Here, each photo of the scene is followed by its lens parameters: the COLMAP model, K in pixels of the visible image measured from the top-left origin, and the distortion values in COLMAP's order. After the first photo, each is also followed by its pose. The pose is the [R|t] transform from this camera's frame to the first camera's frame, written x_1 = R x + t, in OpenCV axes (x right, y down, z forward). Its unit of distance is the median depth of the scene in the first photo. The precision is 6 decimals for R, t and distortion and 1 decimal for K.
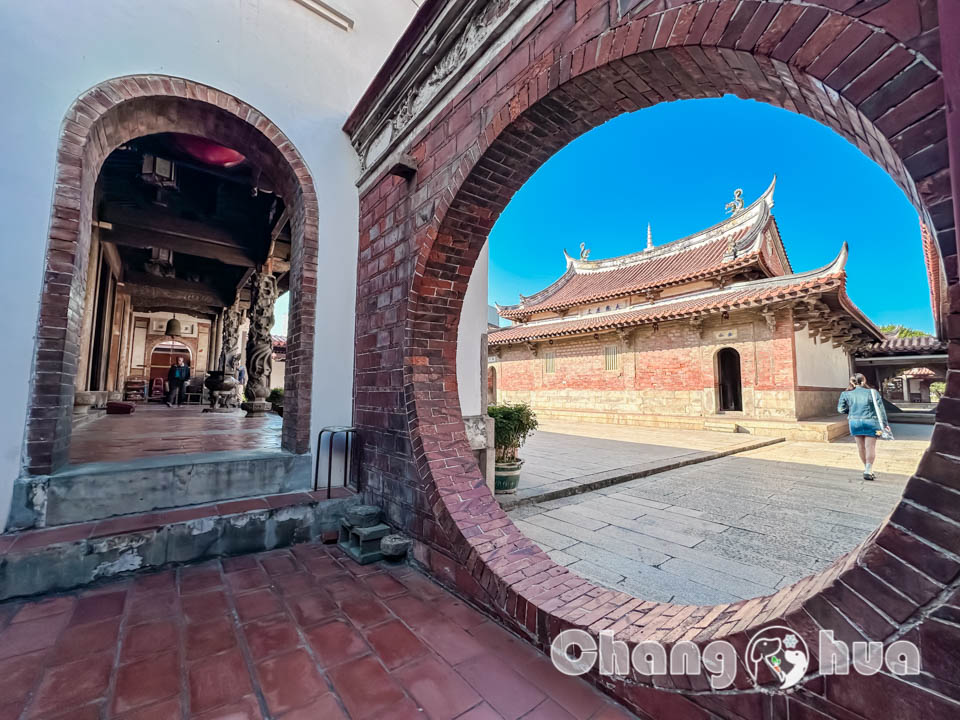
lens RADIAL K [[386.5, 0, 480.0], [0, 386.5, 361.6], [0, 0, 1]] dist [-0.001425, -0.000069]
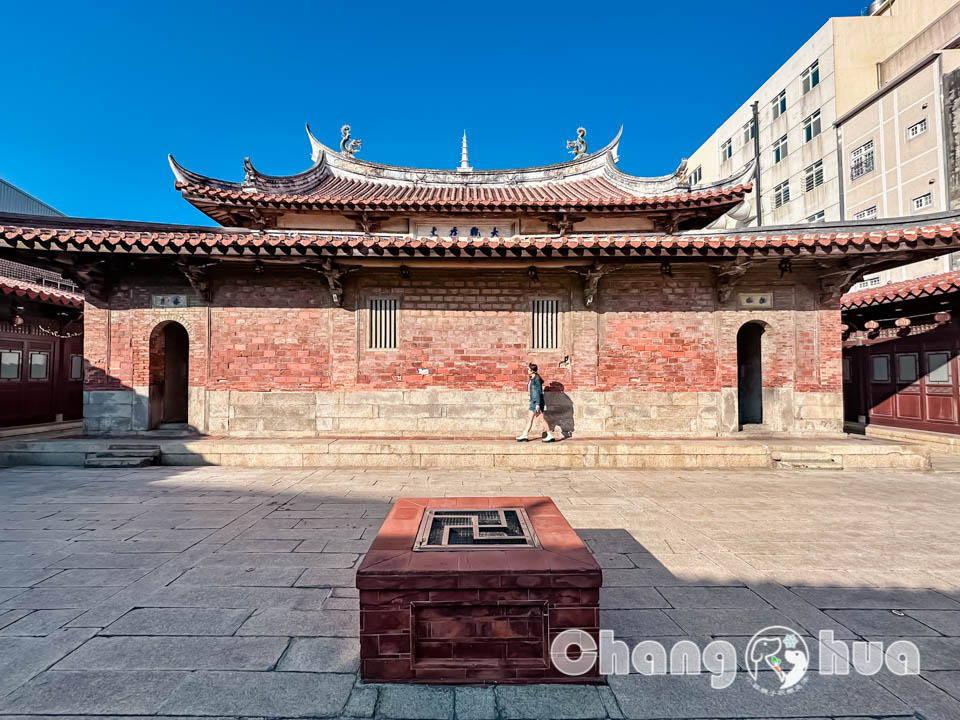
lens RADIAL K [[386.5, 0, 474.0], [0, 386.5, 360.8], [0, 0, 1]] dist [-0.001425, -0.000069]
pose [[0.629950, 0.022017, 0.776323, -0.081182], [-0.061392, 0.997882, 0.021516, 0.029082], [-0.774205, -0.061214, 0.629967, 0.696301]]
